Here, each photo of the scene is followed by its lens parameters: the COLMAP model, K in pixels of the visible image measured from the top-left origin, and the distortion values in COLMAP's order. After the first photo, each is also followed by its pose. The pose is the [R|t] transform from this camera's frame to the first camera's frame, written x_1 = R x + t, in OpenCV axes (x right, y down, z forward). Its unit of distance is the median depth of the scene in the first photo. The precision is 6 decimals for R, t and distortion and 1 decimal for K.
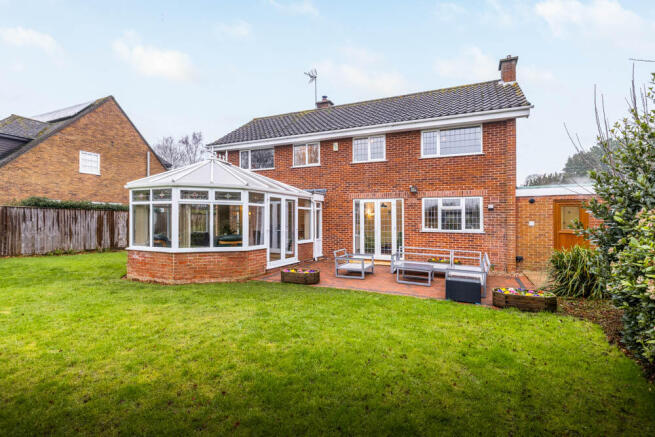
lens RADIAL K [[289.9, 0, 339.4], [0, 289.9, 213.4], [0, 0, 1]] dist [0.001682, 0.000322]
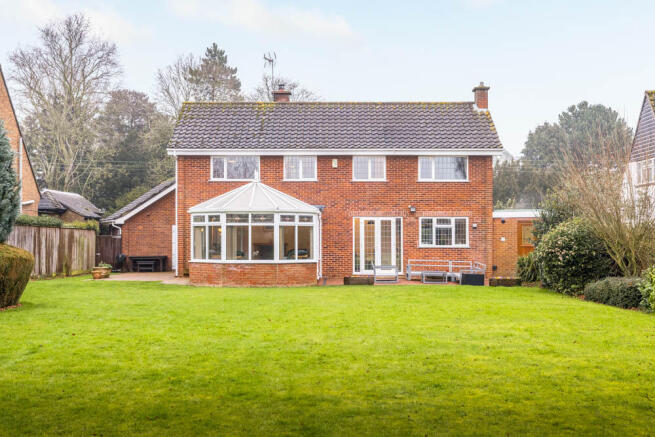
lens RADIAL K [[706.2, 0, 327.5], [0, 706.2, 218.5], [0, 0, 1]] dist [0.009950, 0.011181]
pose [[0.925037, 0.004340, 0.379852, -1.085880], [-0.003806, 0.999990, -0.002154, -0.041307], [-0.379858, 0.000547, 0.925045, -1.393514]]
